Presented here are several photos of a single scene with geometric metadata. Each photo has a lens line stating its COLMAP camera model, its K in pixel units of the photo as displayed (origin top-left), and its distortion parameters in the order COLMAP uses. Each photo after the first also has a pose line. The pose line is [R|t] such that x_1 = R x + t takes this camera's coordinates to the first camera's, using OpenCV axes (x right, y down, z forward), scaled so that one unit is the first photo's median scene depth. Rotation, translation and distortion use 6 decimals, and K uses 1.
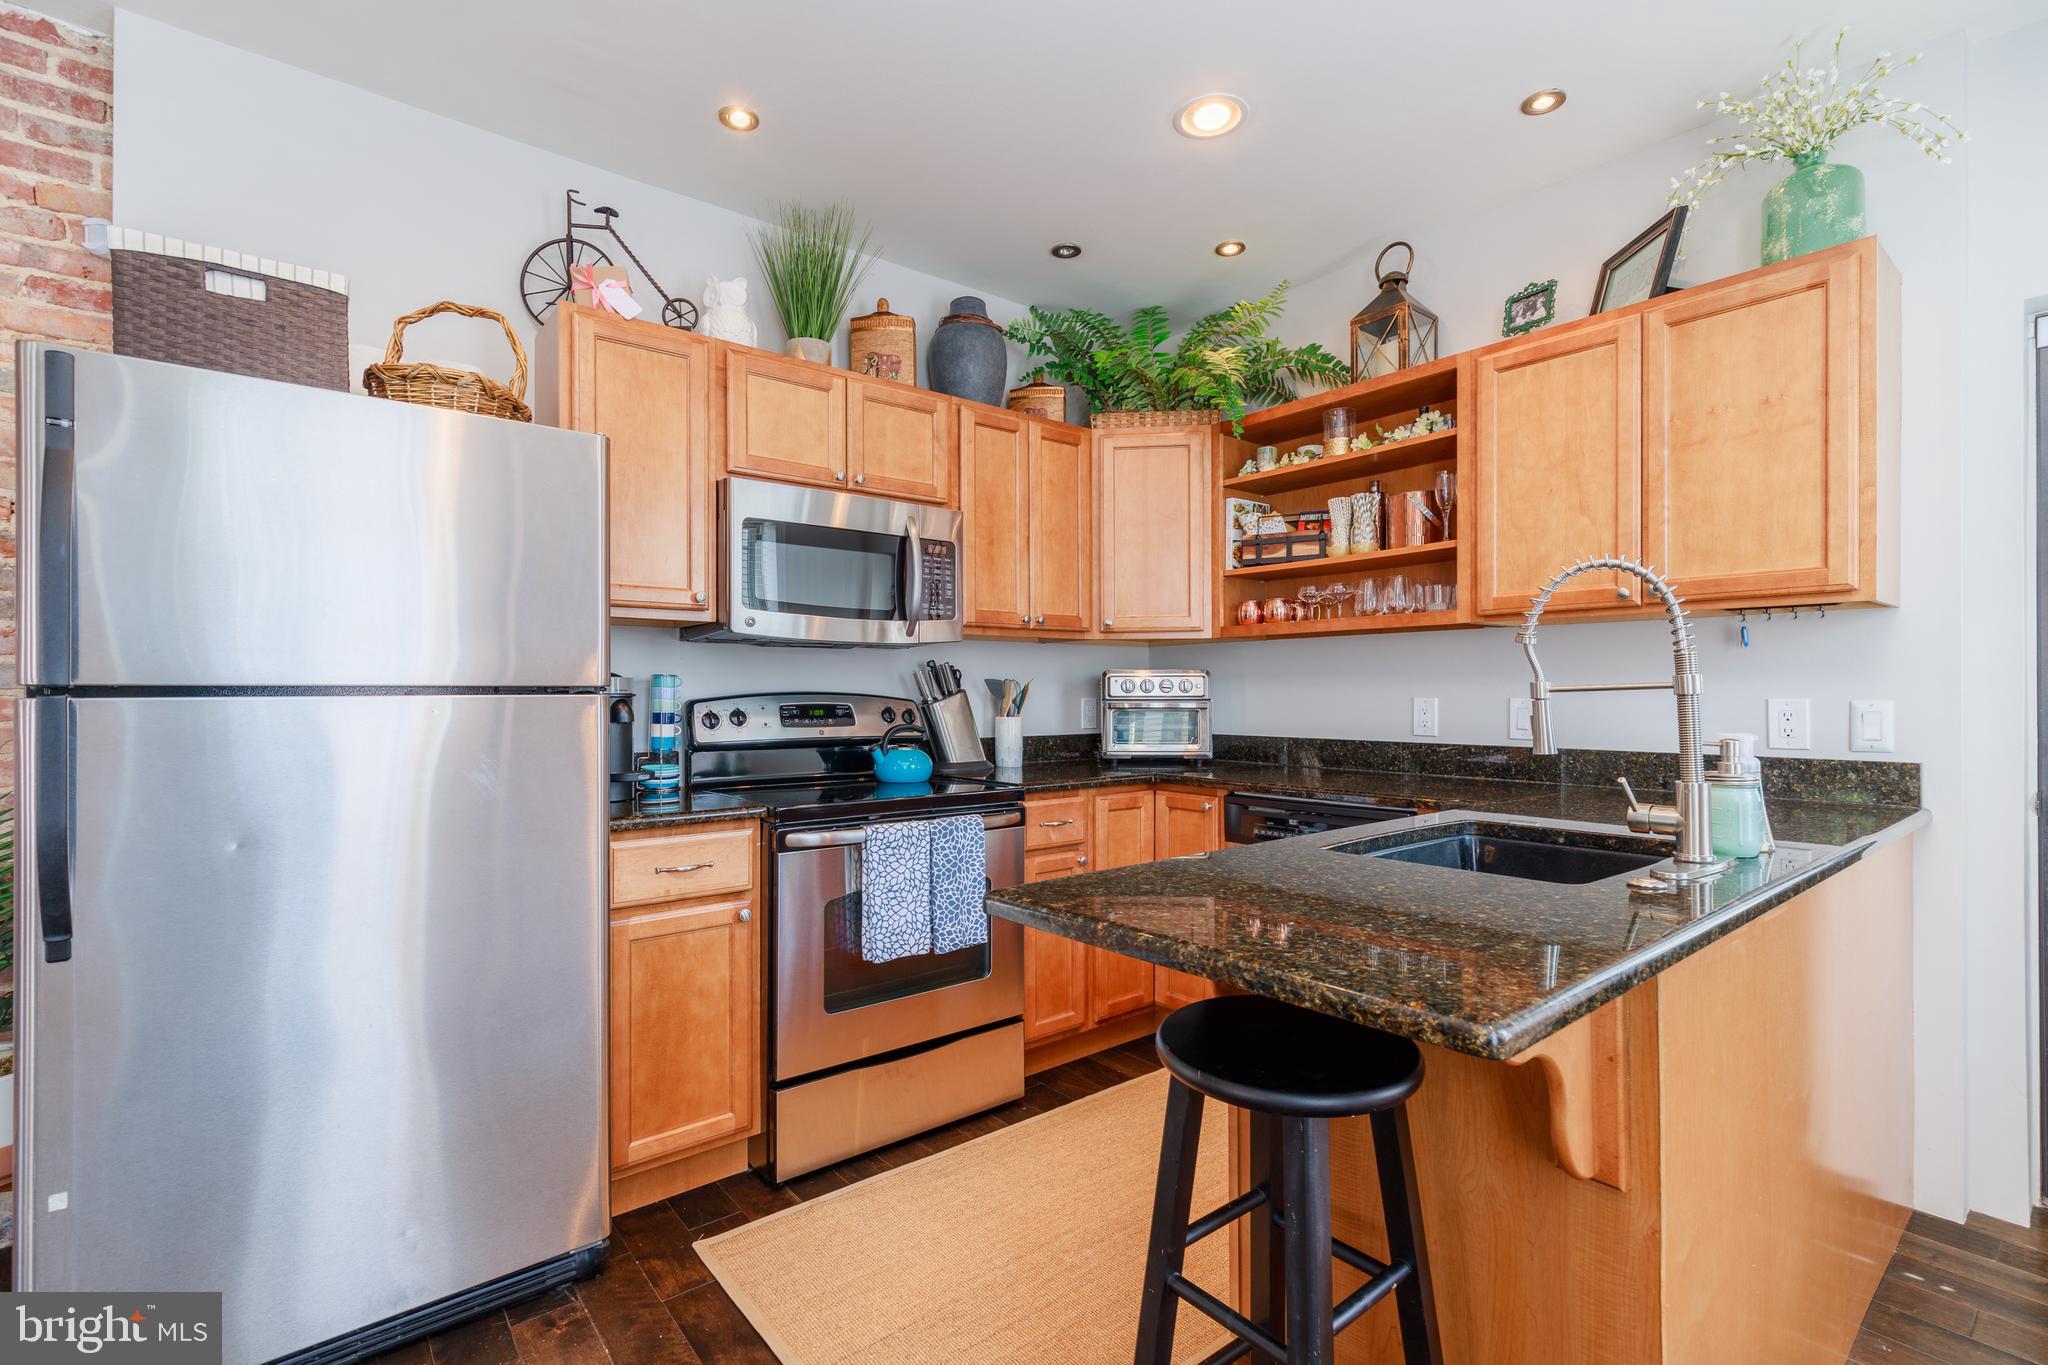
lens RADIAL K [[927.7, 0, 1026.5], [0, 927.7, 689.4], [0, 0, 1]] dist [0.013875, -0.004423]
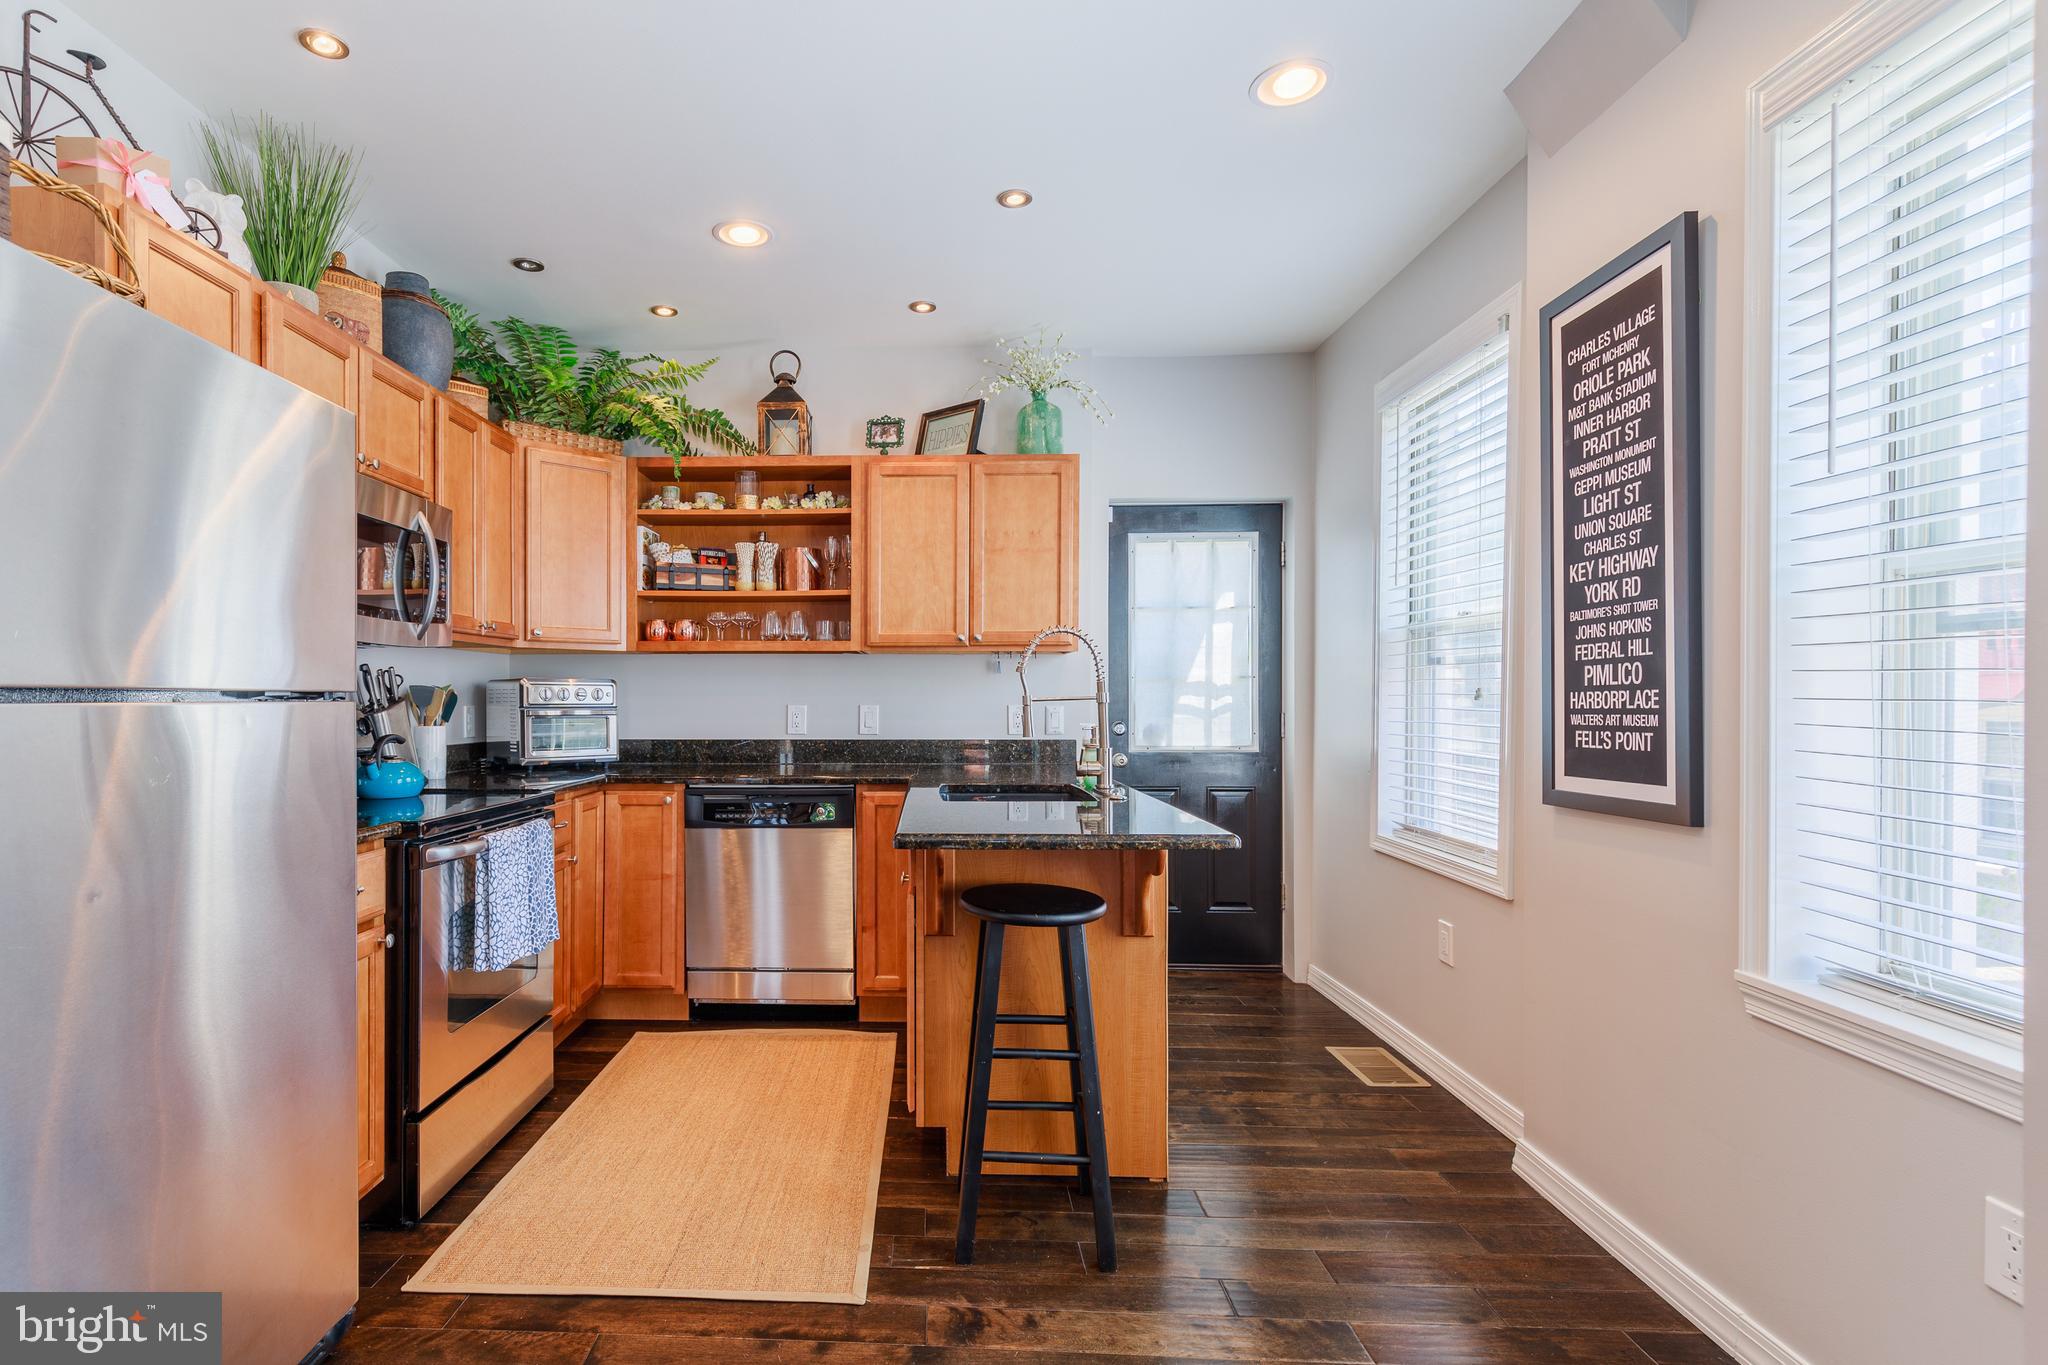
lens RADIAL K [[985.7, 0, 896.3], [0, 985.7, 701.7], [0, 0, 1]] dist [0.018776, -0.000937]
pose [[0.667704, 0.000727, 0.744426, -0.563707], [-0.004030, 0.999988, 0.002638, 0.000330], [-0.744416, -0.004762, 0.667699, -0.024821]]
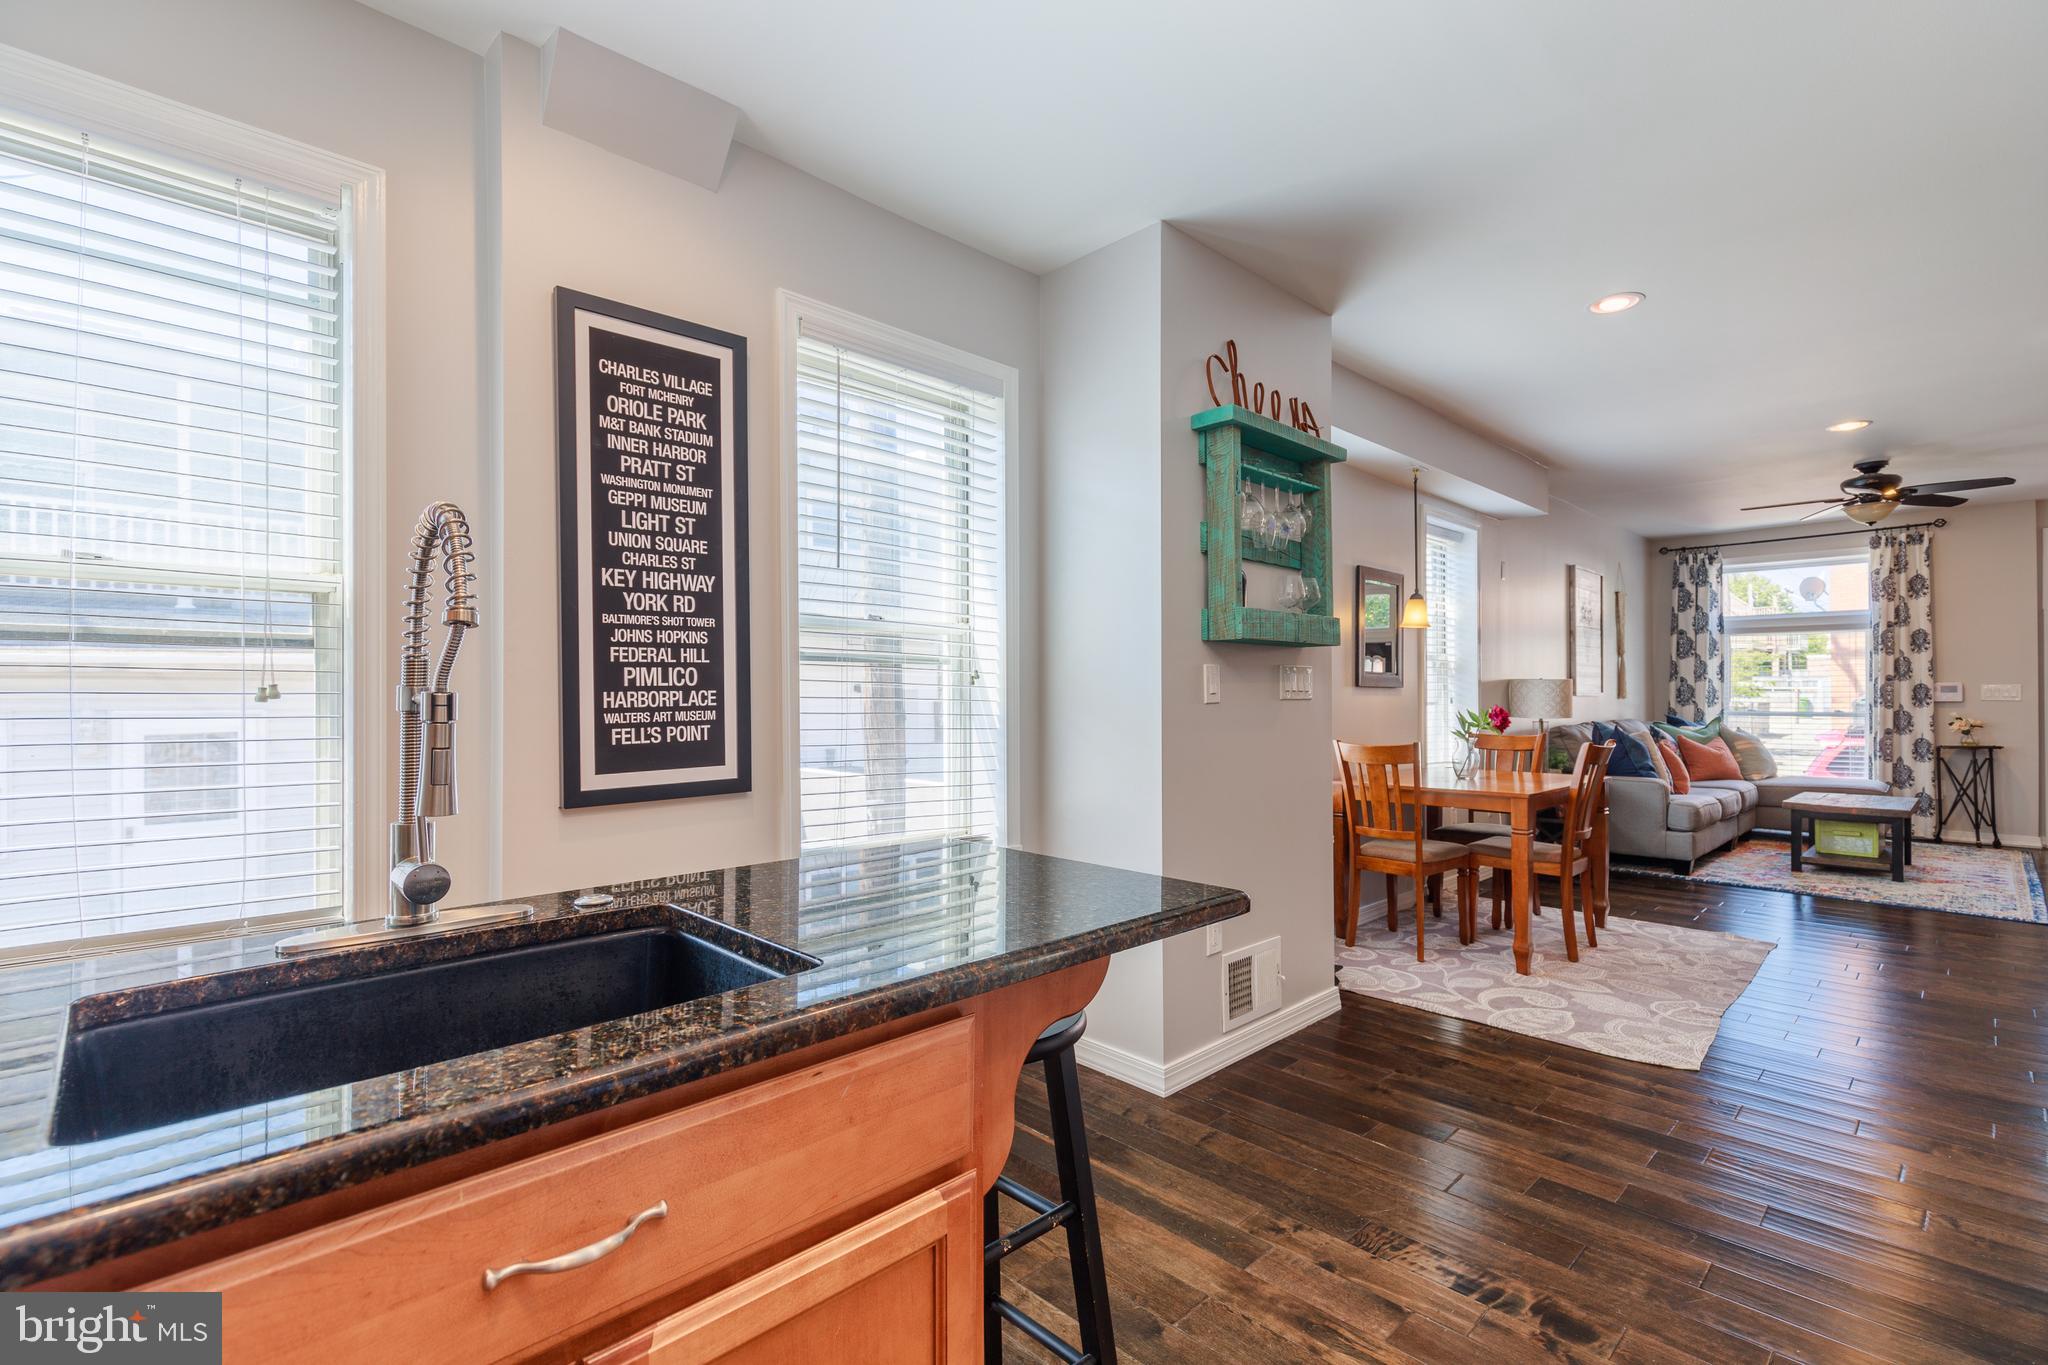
lens RADIAL K [[927.7, 0, 1026.5], [0, 927.7, 689.4], [0, 0, 1]] dist [0.013875, -0.004423]
pose [[-0.996589, 0.003910, -0.082438, 0.152573], [0.004445, 0.999970, -0.006303, -0.003360], [0.082410, -0.006648, -0.996576, 0.954517]]
